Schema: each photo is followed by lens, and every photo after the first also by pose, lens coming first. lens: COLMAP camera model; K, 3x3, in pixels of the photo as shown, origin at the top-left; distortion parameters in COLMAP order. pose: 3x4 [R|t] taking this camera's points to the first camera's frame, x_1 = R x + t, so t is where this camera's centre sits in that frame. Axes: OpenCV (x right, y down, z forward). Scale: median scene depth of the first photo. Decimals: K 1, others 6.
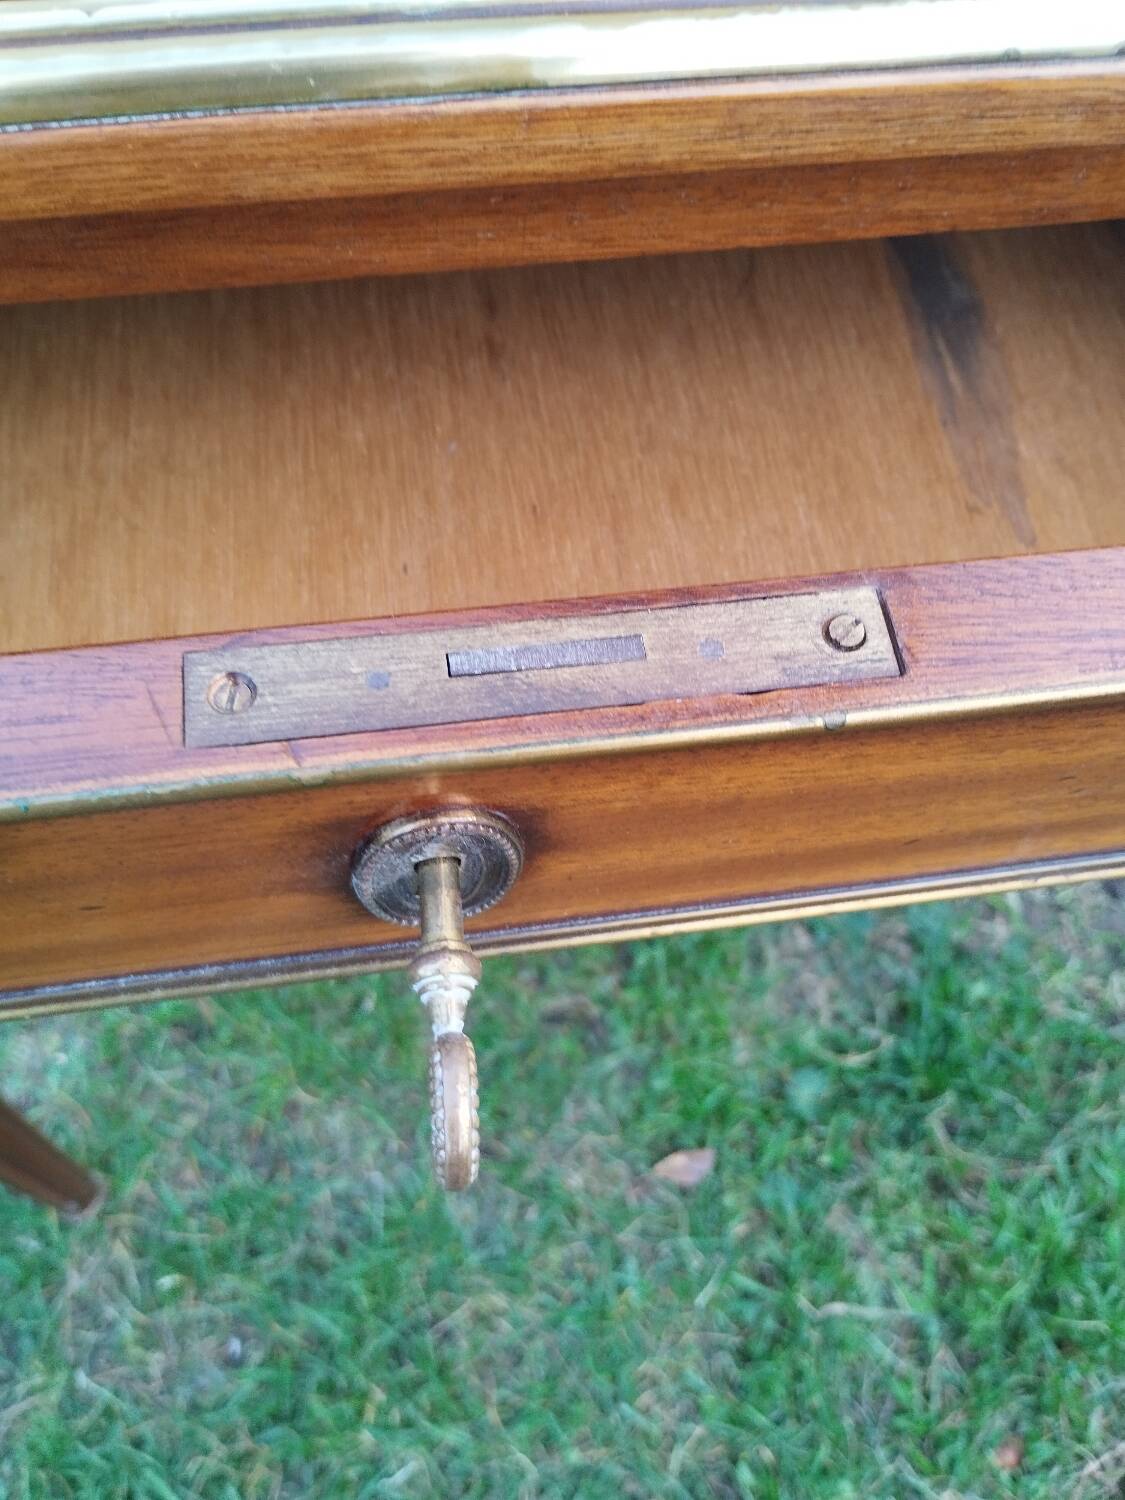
lens RADIAL K [[1331.3, 0, 535.0], [0, 1331.3, 767.9], [0, 0, 1]] dist [0.057303, -0.102070]
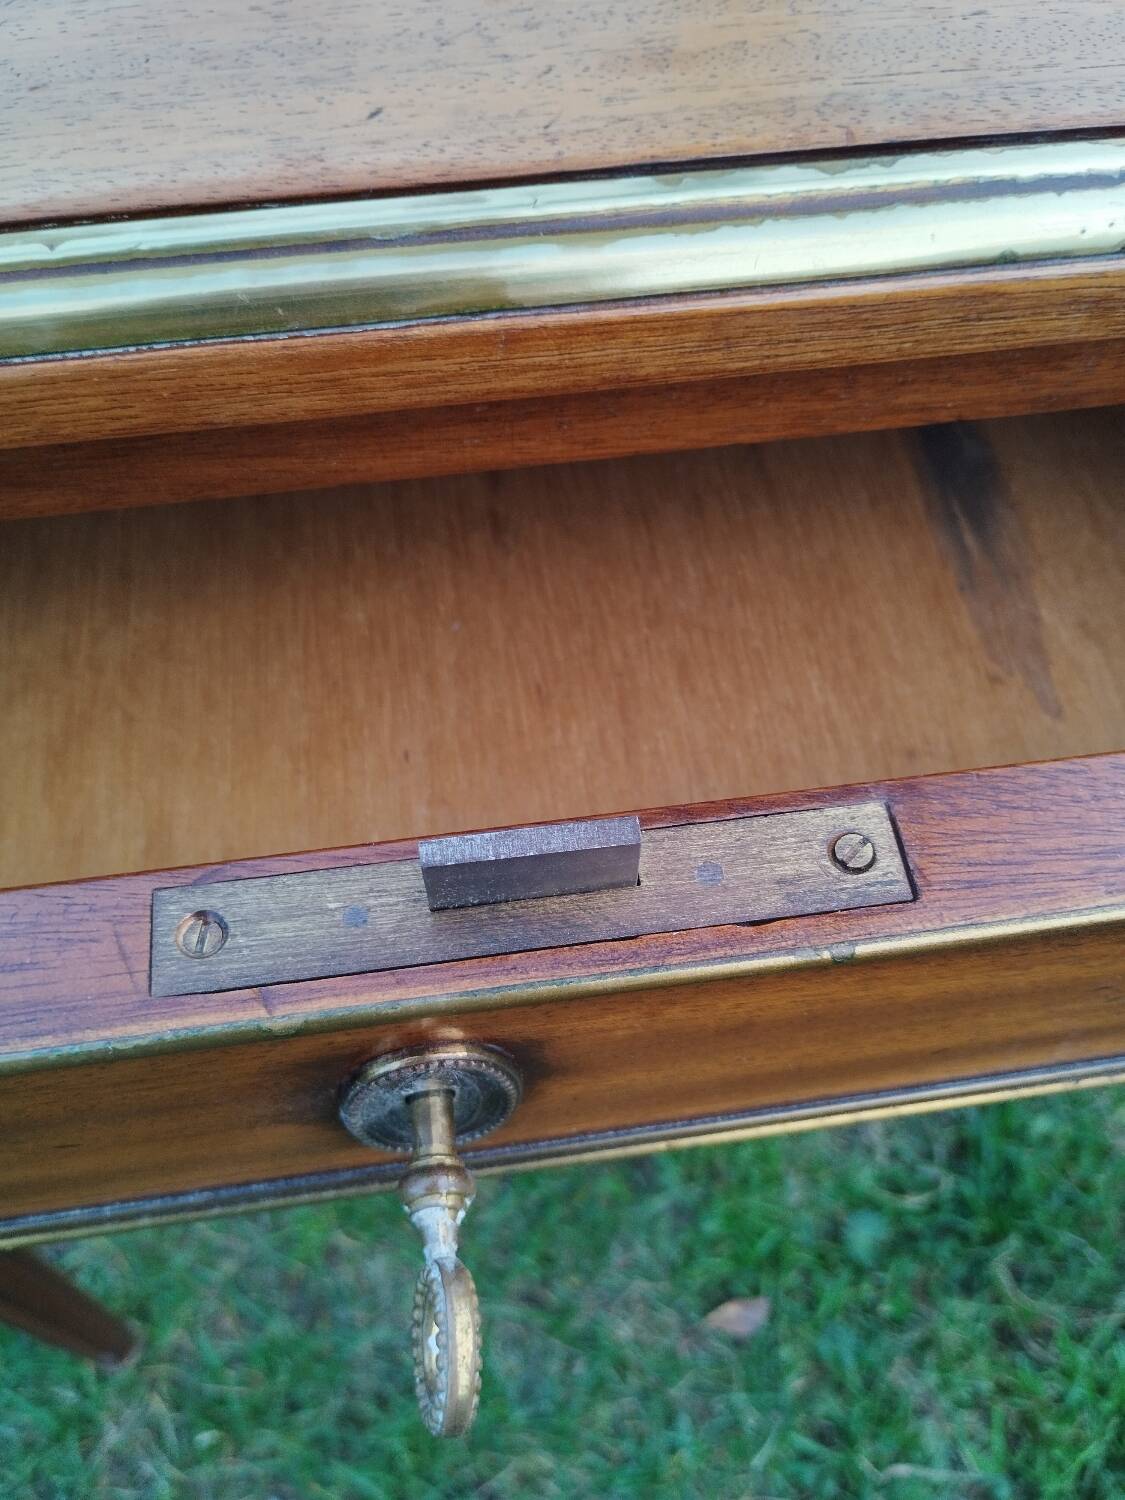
lens RADIAL K [[1316.2, 0, 569.4], [0, 1316.2, 753.1], [0, 0, 1]] dist [0.055559, -0.089130]
pose [[0.999436, -0.016990, -0.028973, 0.051999], [0.015286, 0.998196, -0.058056, -0.104315], [0.029907, 0.057580, 0.997893, 0.051655]]
